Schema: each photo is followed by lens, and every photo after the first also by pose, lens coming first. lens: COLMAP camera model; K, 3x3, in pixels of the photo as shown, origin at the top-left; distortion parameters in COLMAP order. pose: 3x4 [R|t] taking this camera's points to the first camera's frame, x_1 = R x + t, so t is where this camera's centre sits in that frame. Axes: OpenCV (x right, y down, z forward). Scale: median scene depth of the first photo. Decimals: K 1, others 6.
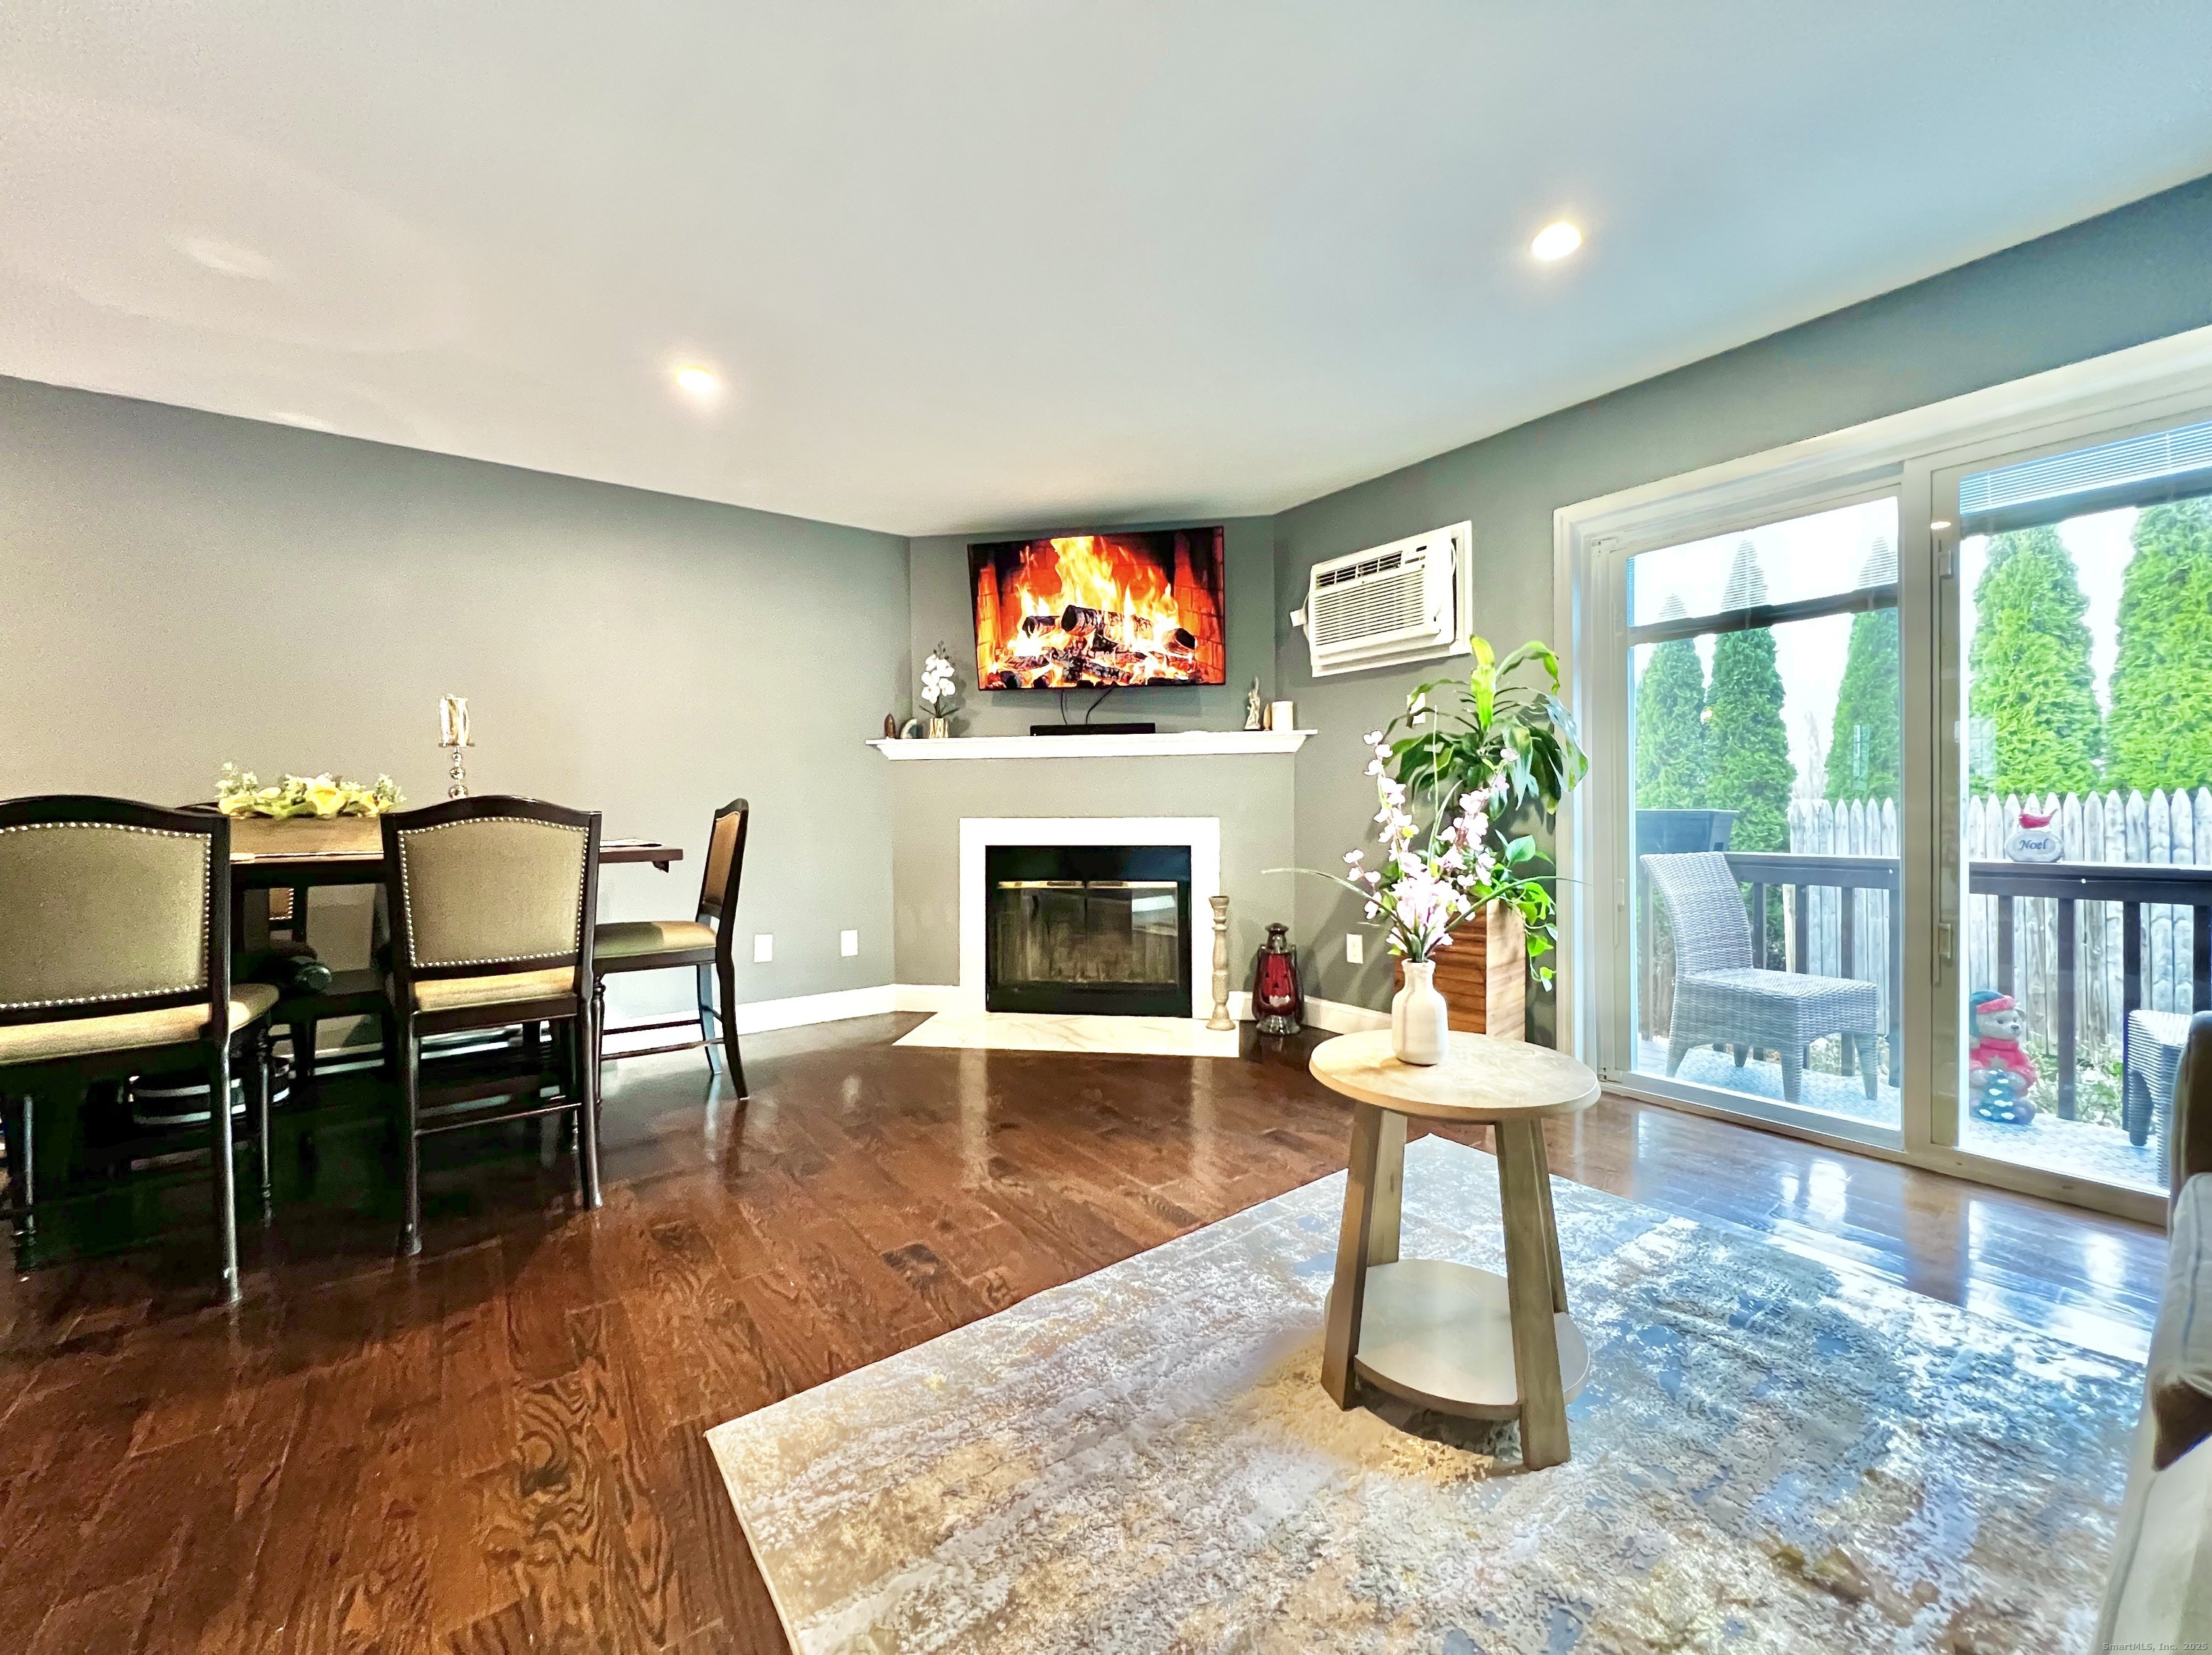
lens RADIAL K [[880.1, 0, 1091.9], [0, 880.1, 818.6], [0, 0, 1]] dist [-0.005474, 0.000036]
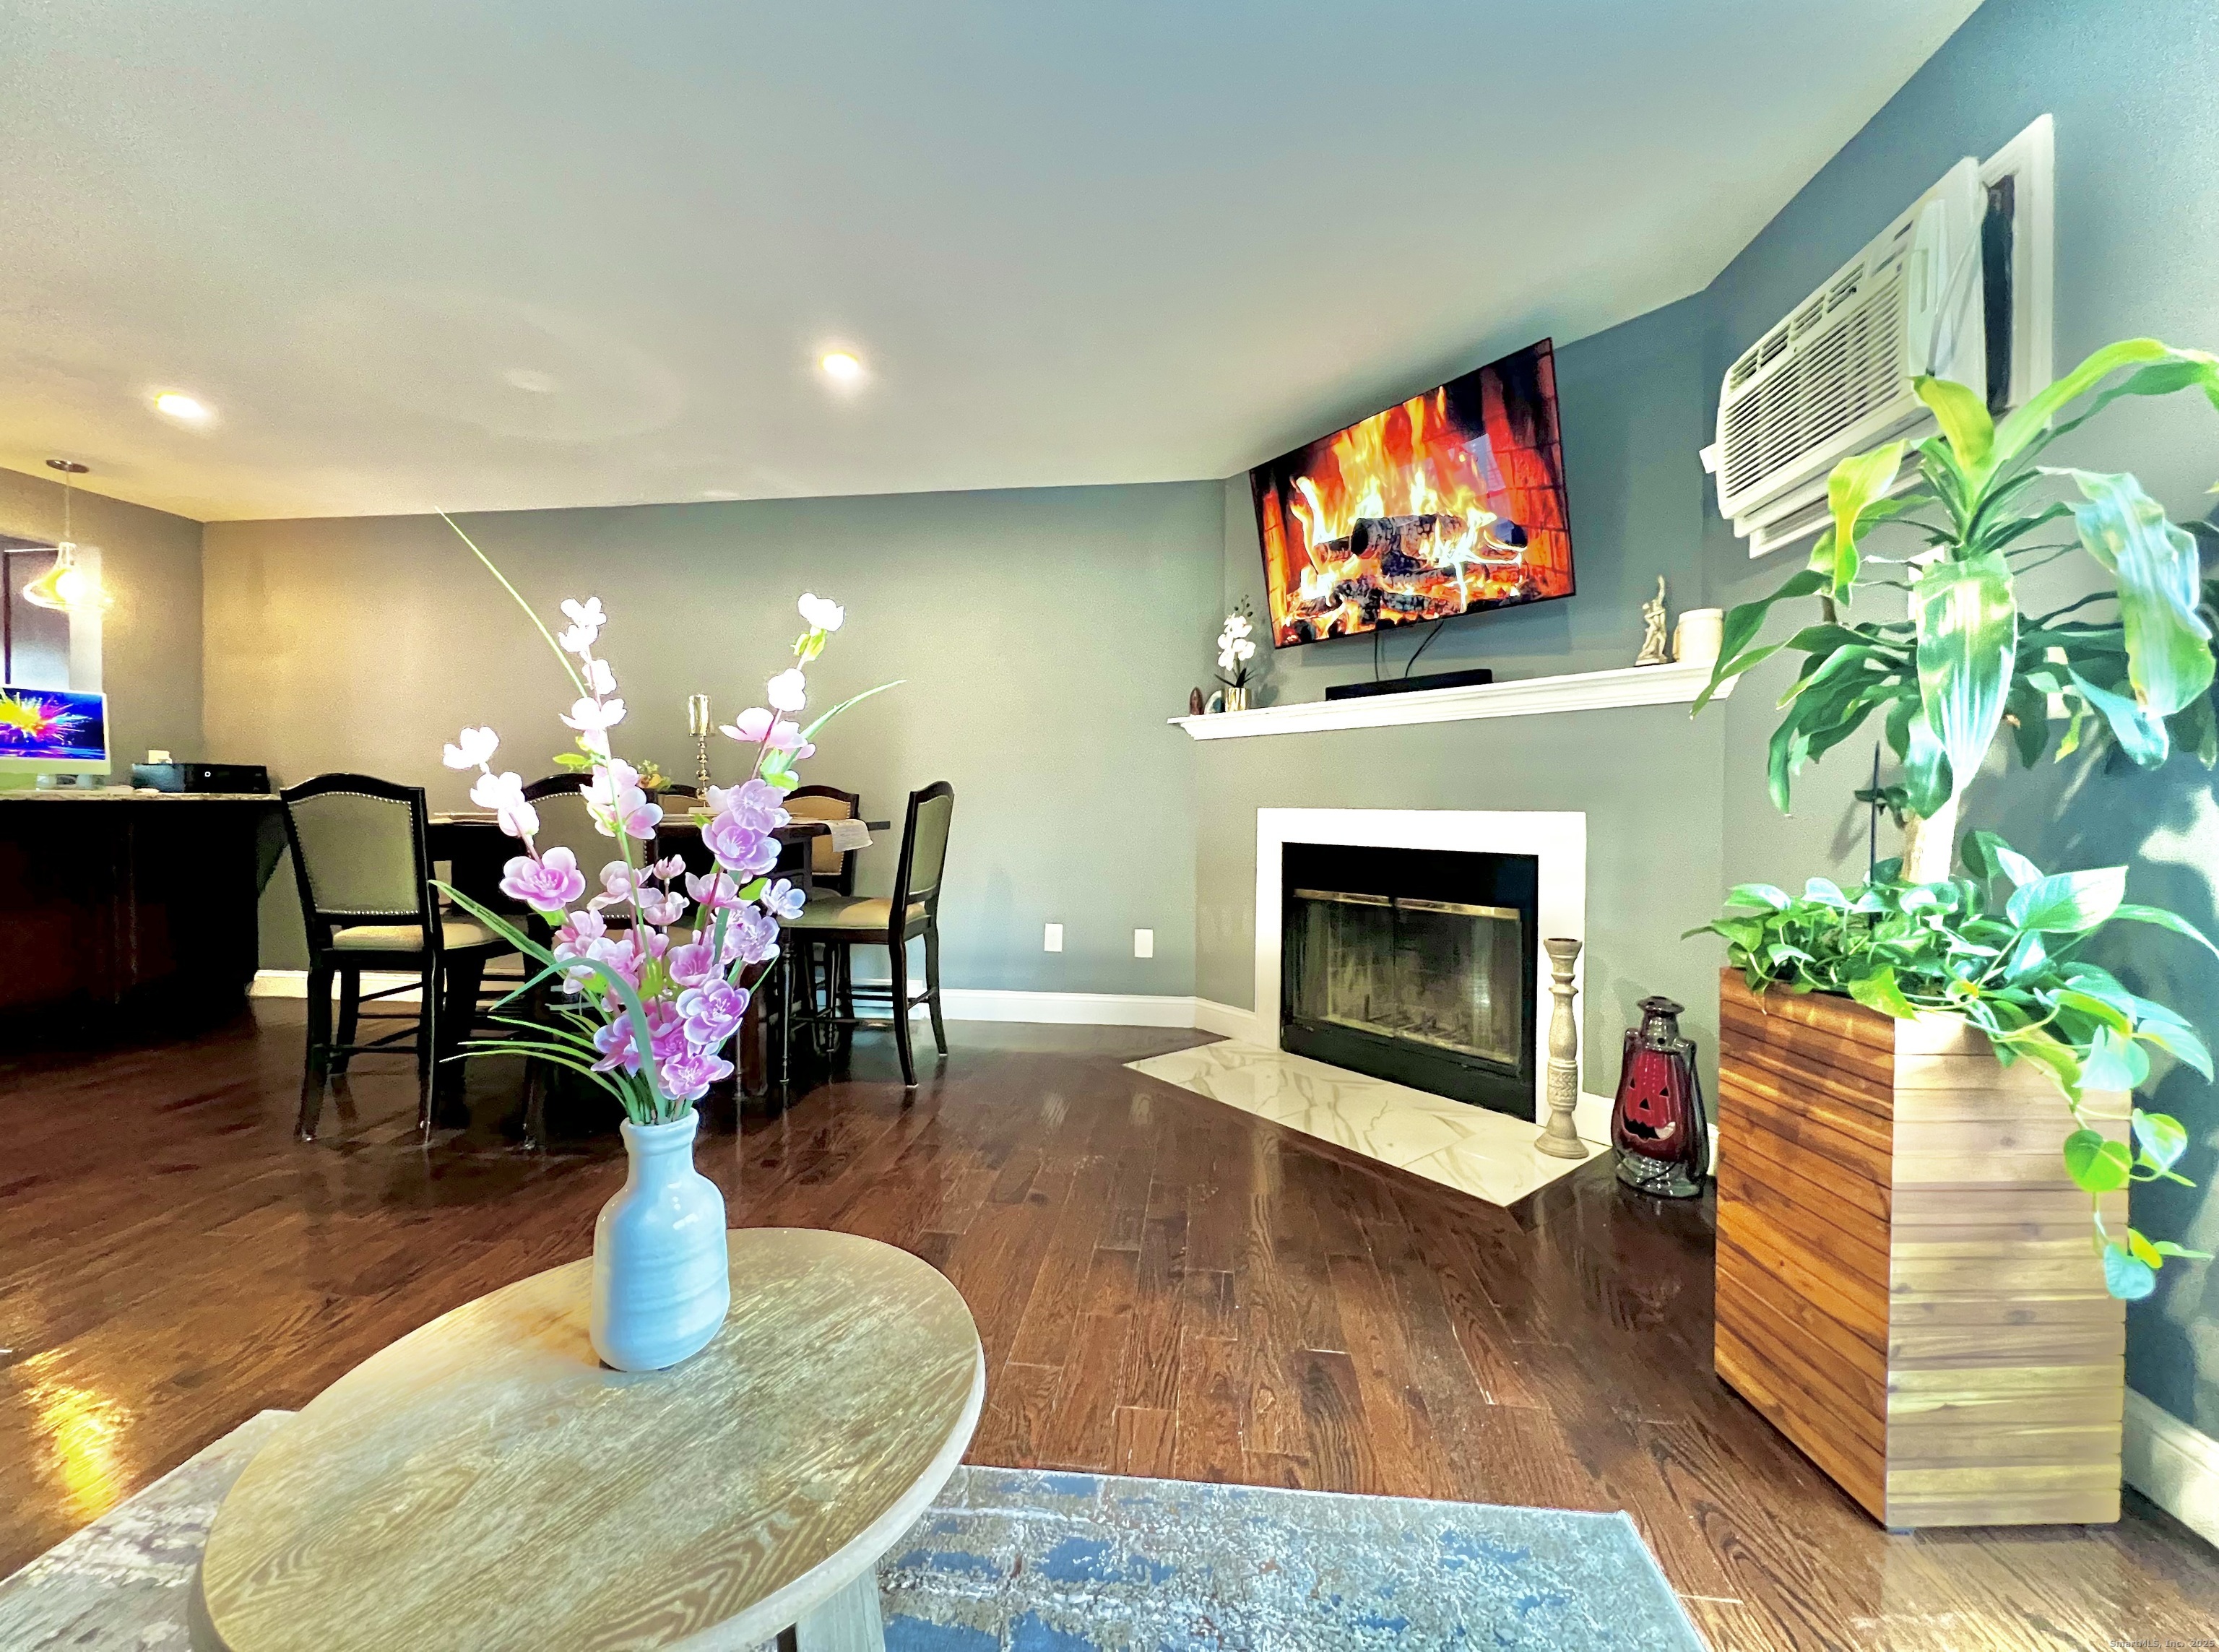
lens RADIAL K [[882.8, 0, 1117.6], [0, 882.8, 812.9], [0, 0, 1]] dist [-0.005474, 0.000036]
pose [[0.739234, 0.017621, -0.673218, 0.320183], [-0.017789, 0.999820, 0.006636, 0.001022], [0.673214, 0.007070, 0.739414, 0.319544]]
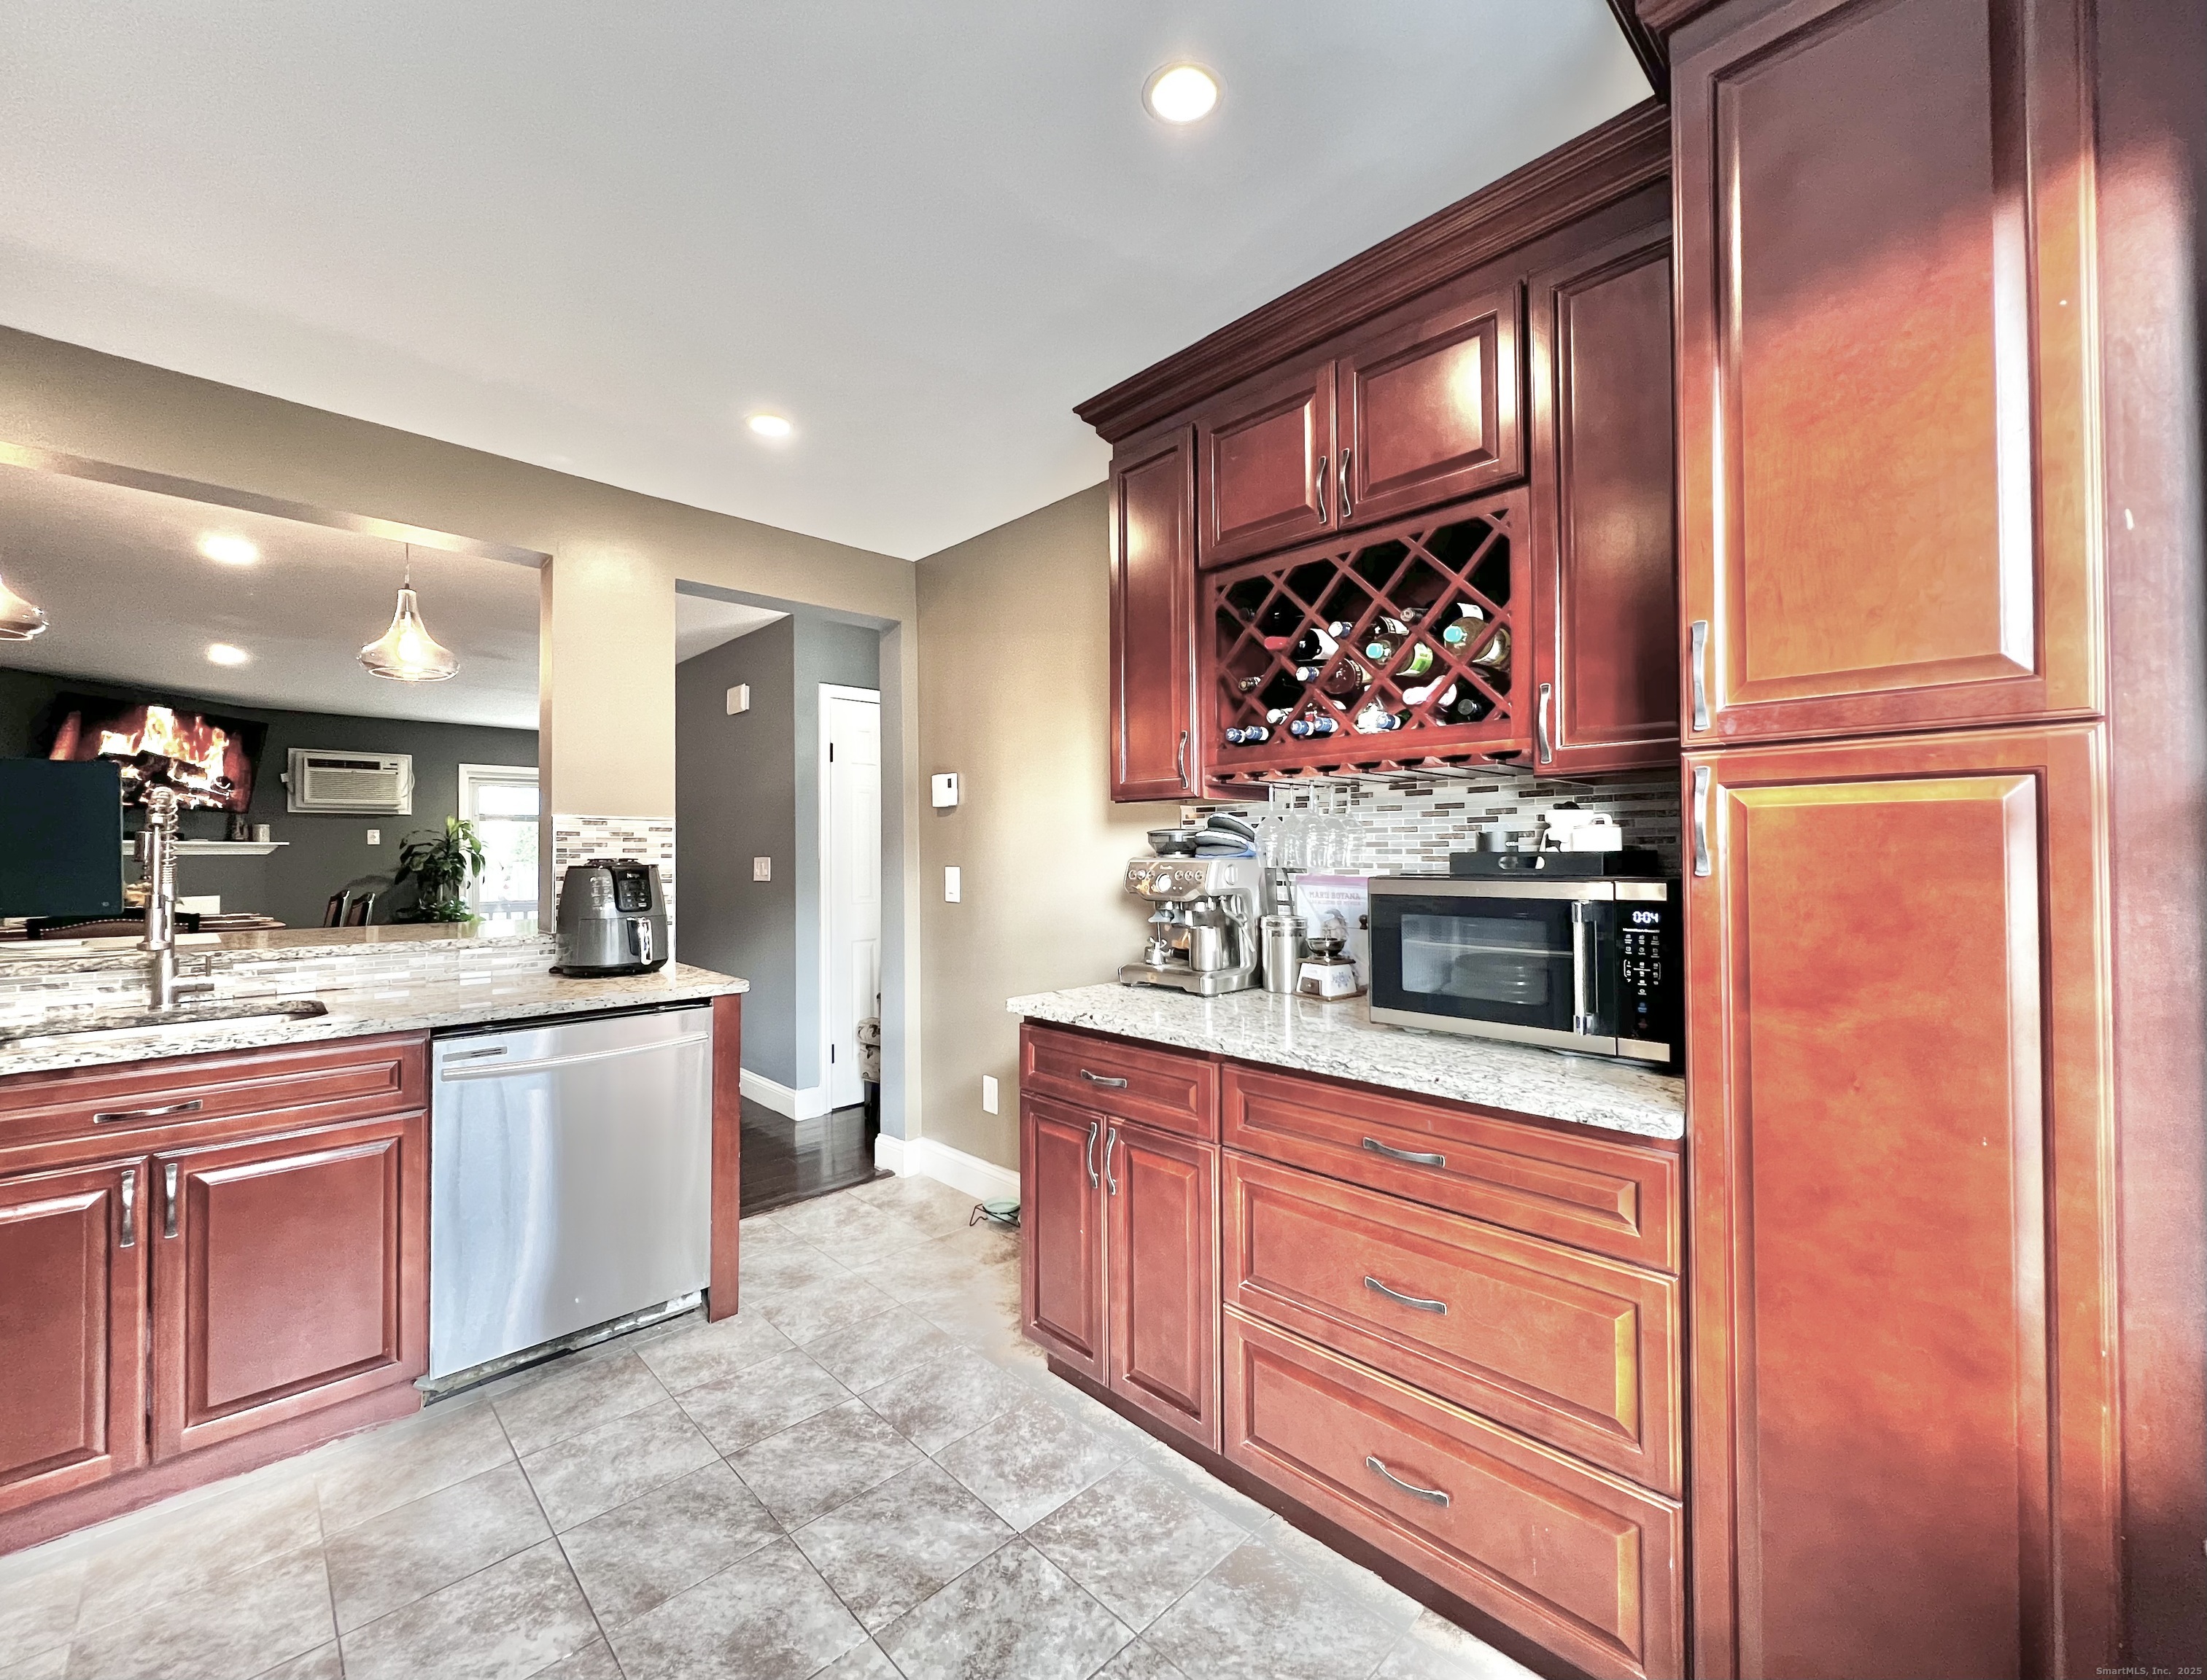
lens RADIAL K [[906.0, 0, 1103.9], [0, 906.0, 844.9], [0, 0, 1]] dist [0.000445, 0.000031]
pose [[-0.150608, 0.018370, 0.988423, -1.678371], [0.018714, 0.999701, -0.015728, -0.037337], [-0.988416, 0.016129, -0.150907, -0.295504]]
